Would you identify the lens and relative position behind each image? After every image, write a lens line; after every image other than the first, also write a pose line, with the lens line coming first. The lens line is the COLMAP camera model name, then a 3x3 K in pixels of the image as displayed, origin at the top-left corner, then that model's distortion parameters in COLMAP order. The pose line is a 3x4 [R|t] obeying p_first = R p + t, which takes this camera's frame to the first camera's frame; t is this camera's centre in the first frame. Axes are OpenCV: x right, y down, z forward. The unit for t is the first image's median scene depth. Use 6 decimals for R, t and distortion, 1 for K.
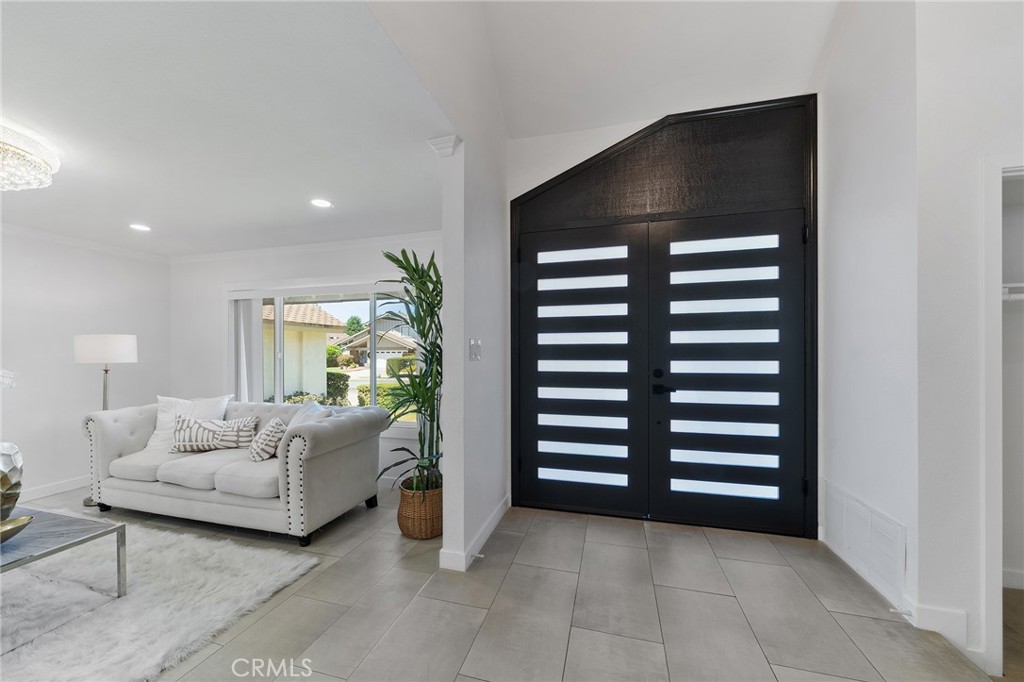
lens RADIAL K [[378.1, 0, 510.0], [0, 378.1, 354.3], [0, 0, 1]] dist [-0.001105, -0.000081]
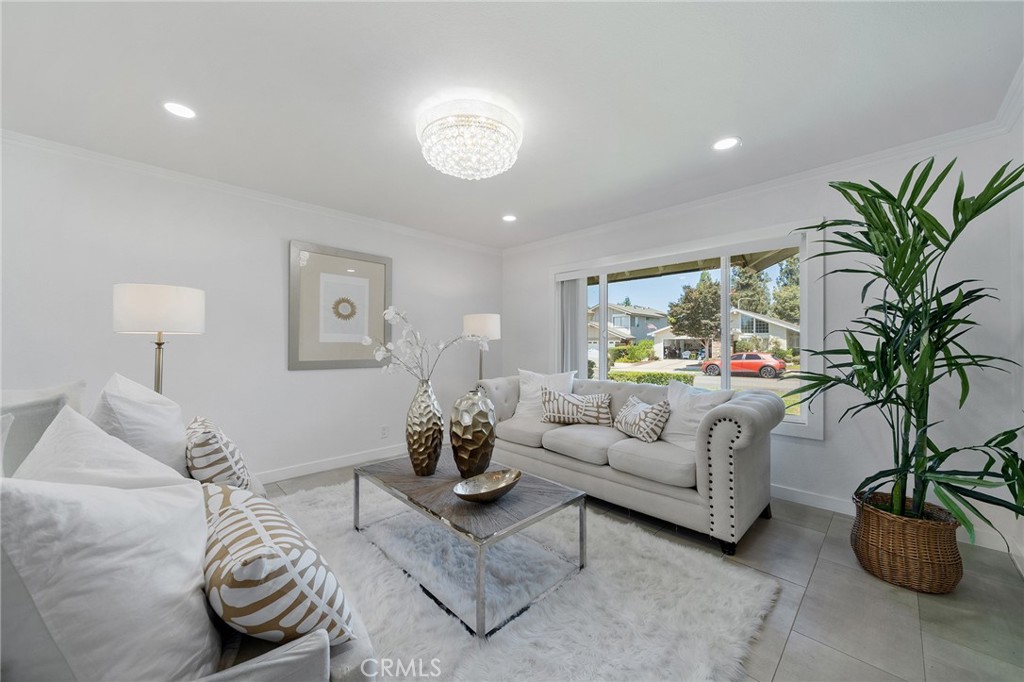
lens RADIAL K [[372.7, 0, 508.8], [0, 372.7, 341.2], [0, 0, 1]] dist [-0.000058, -0.000018]
pose [[0.866800, -0.000396, -0.498657, -0.499821], [-0.005918, 0.999921, -0.011080, 0.050045], [0.498622, 0.012555, 0.866729, 0.046600]]
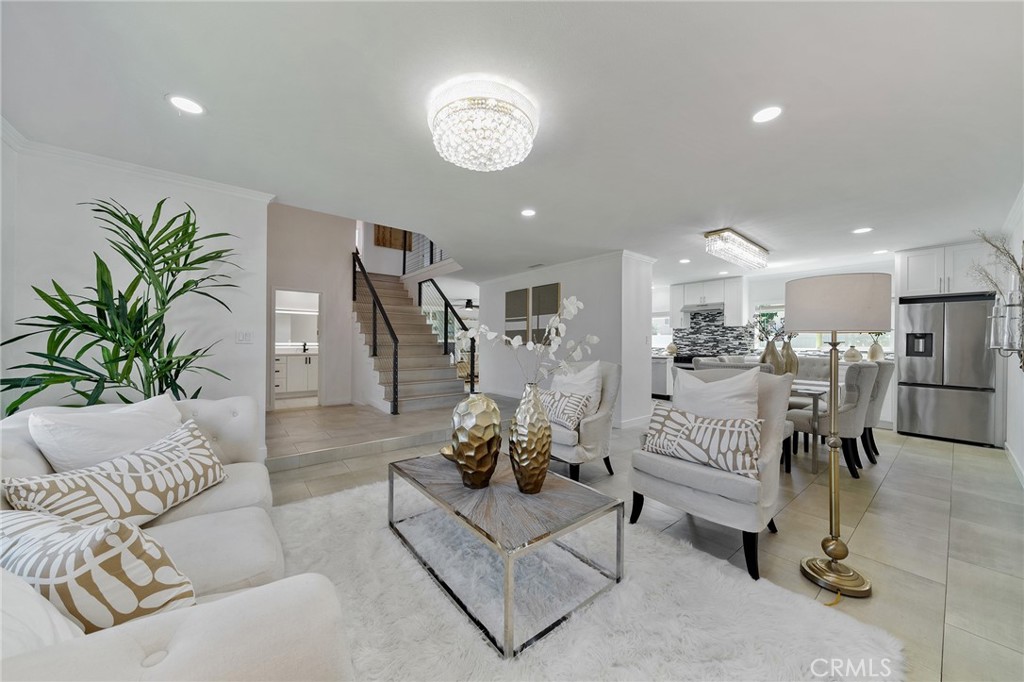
lens RADIAL K [[356.4, 0, 511.2], [0, 356.4, 339.0], [0, 0, 1]] dist [0.000185, 0.000041]
pose [[-0.812883, 0.004117, 0.582412, -1.384817], [-0.000996, 0.999964, -0.008458, 0.049633], [-0.582426, -0.007456, -0.812850, 1.179965]]
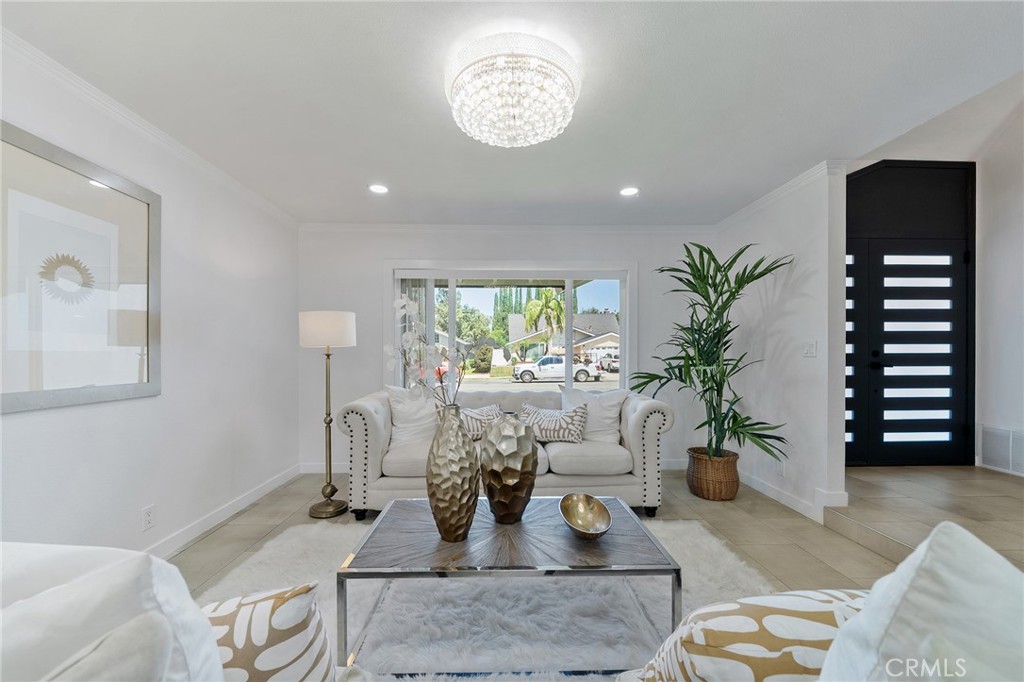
lens RADIAL K [[396.6, 0, 505.6], [0, 396.6, 355.2], [0, 0, 1]] dist [-0.001252, -0.000010]
pose [[0.954855, 0.000341, 0.297073, -1.139190], [-0.000303, 1.000000, -0.000175, 0.051058], [-0.297073, 0.000077, 0.954855, 0.056949]]
